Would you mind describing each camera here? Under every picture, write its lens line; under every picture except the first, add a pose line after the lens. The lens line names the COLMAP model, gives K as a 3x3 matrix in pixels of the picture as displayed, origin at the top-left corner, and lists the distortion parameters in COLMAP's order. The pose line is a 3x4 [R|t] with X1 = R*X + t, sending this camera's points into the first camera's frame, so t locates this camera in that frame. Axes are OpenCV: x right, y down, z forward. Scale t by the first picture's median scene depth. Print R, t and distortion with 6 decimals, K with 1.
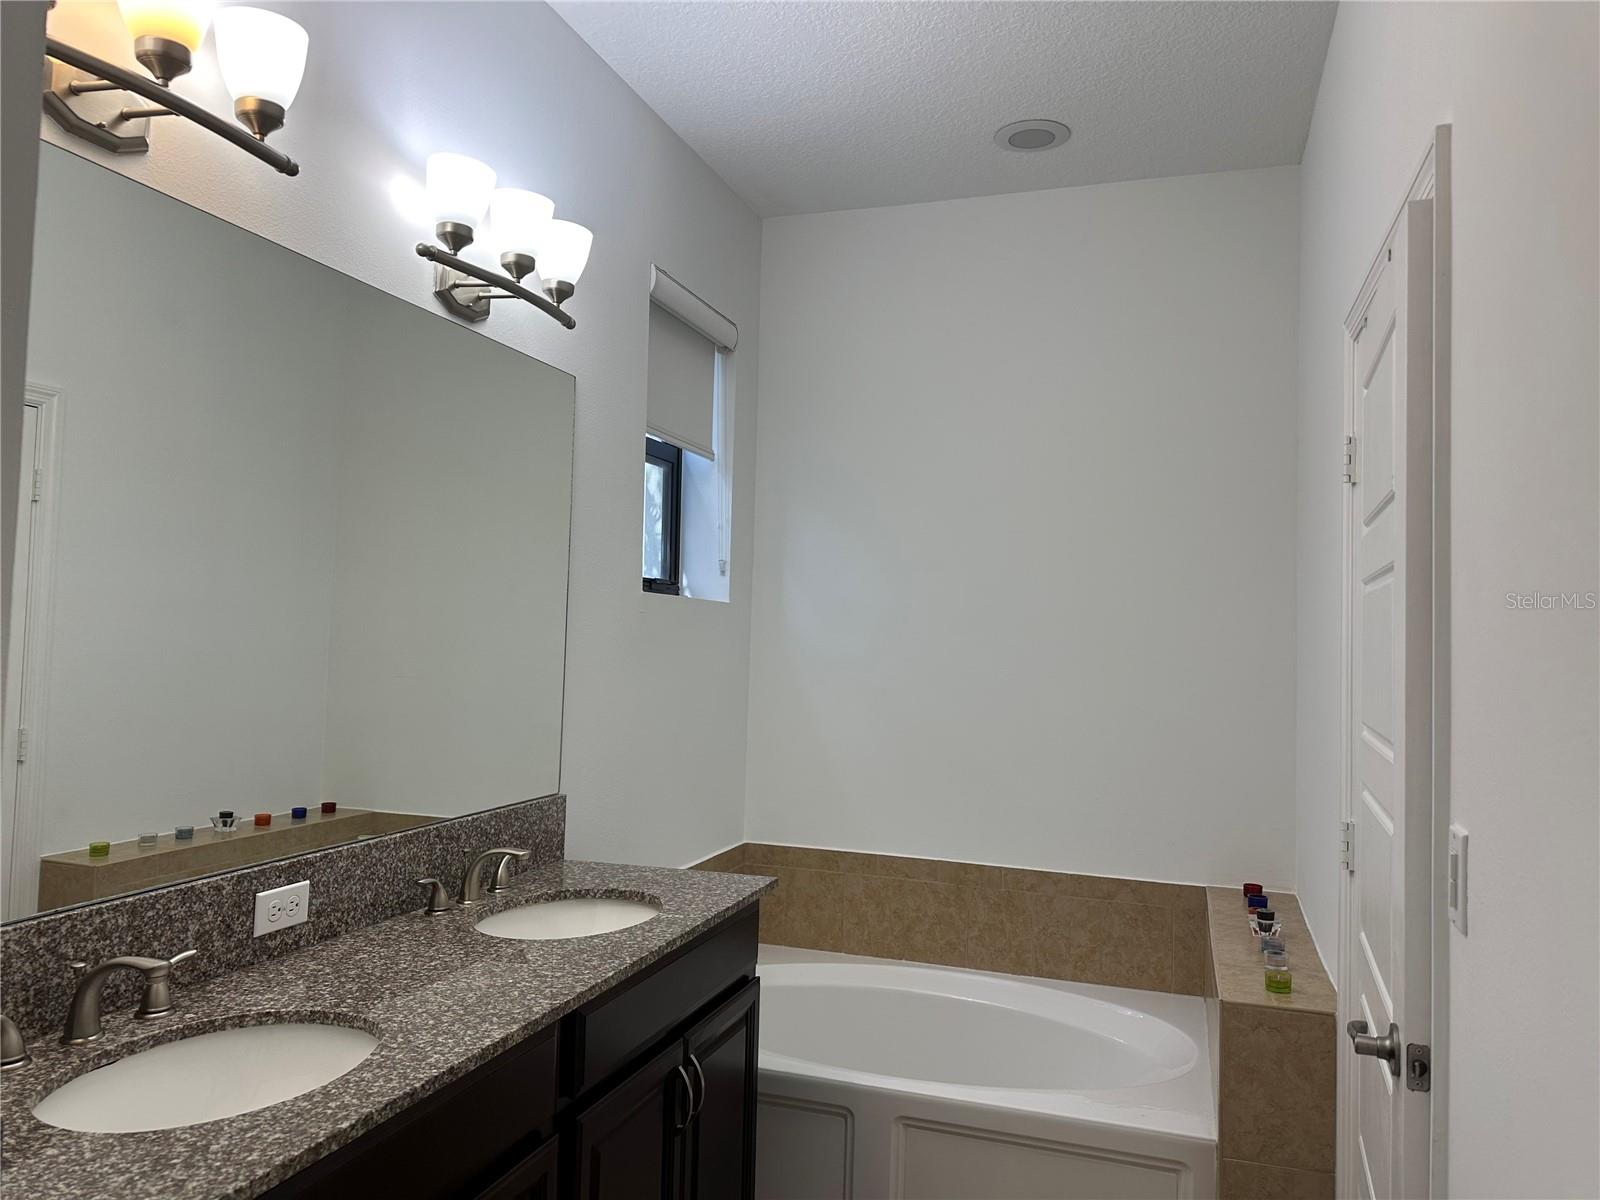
lens RADIAL K [[1103.5, 0, 808.4], [0, 1103.5, 588.3], [0, 0, 1]] dist [0.102863, -0.132378]
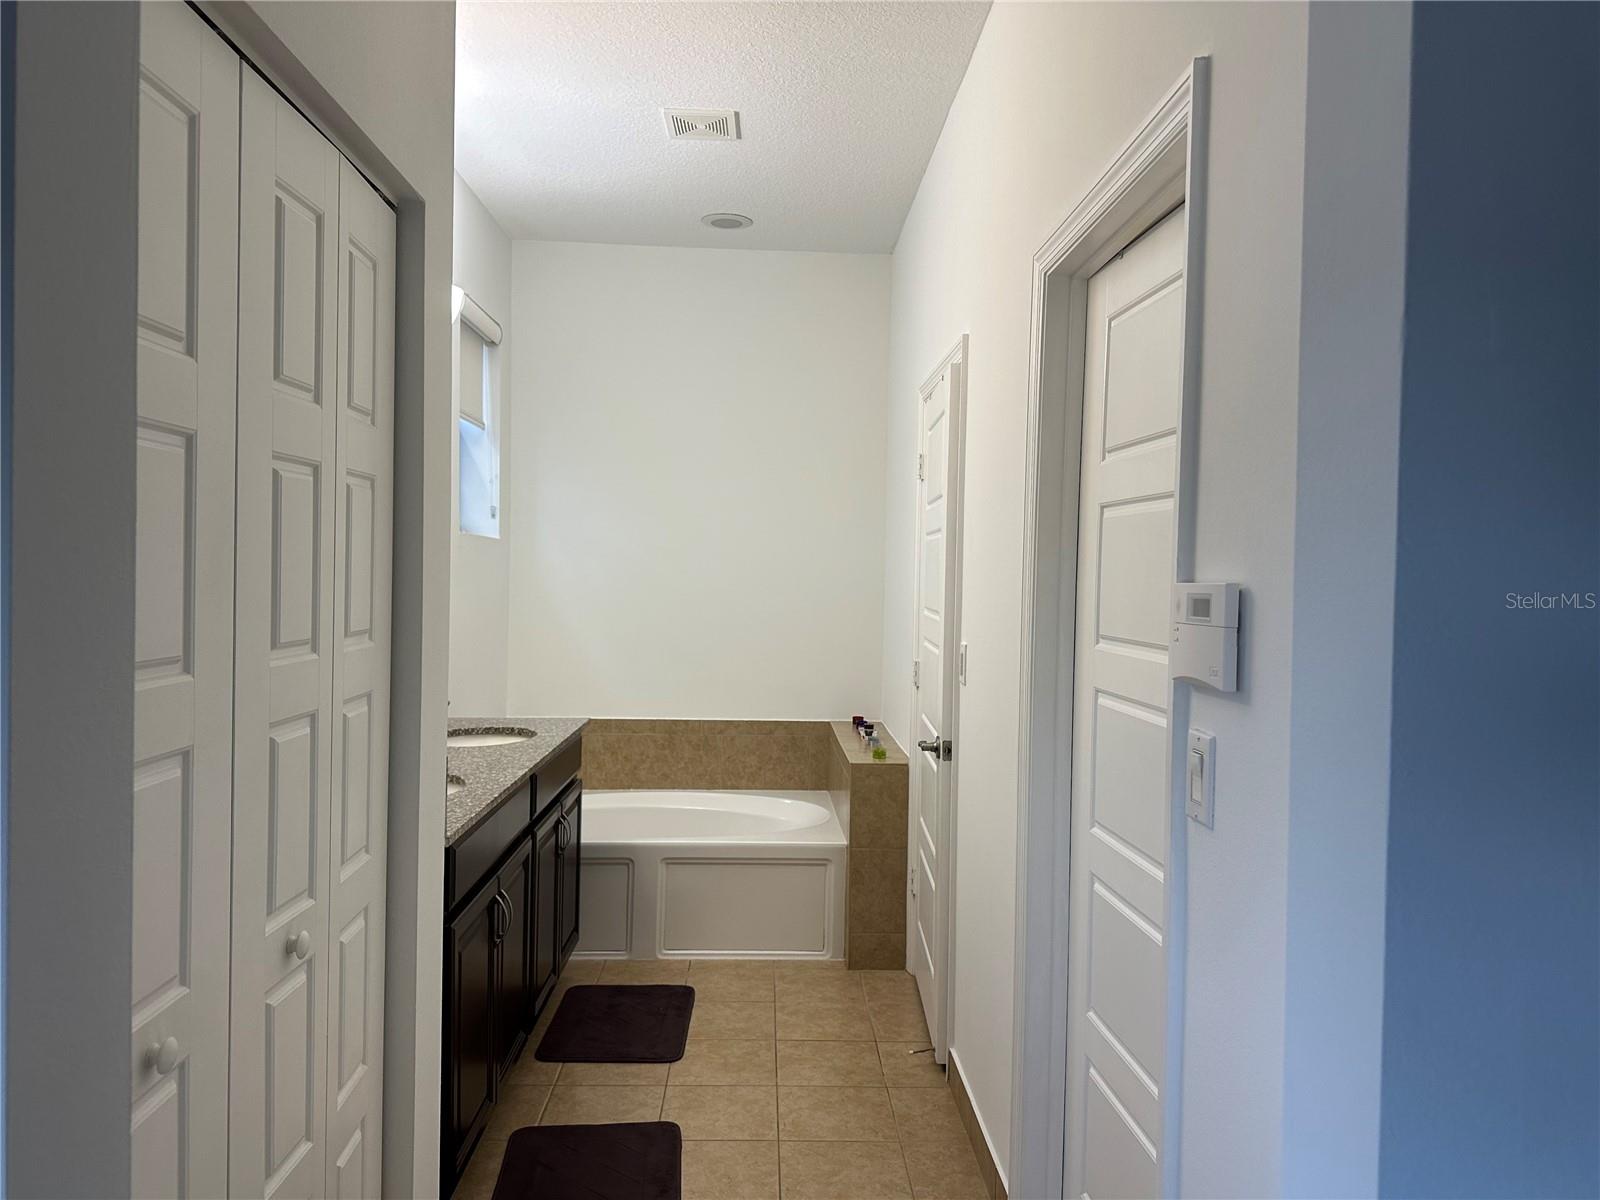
lens RADIAL K [[1103.5, 0, 808.4], [0, 1103.5, 588.3], [0, 0, 1]] dist [0.102863, -0.132378]
pose [[0.933785, -0.015068, 0.357517, -0.270256], [-0.009915, 0.997640, 0.067943, -0.028800], [-0.357697, -0.066989, 0.931432, -0.504826]]
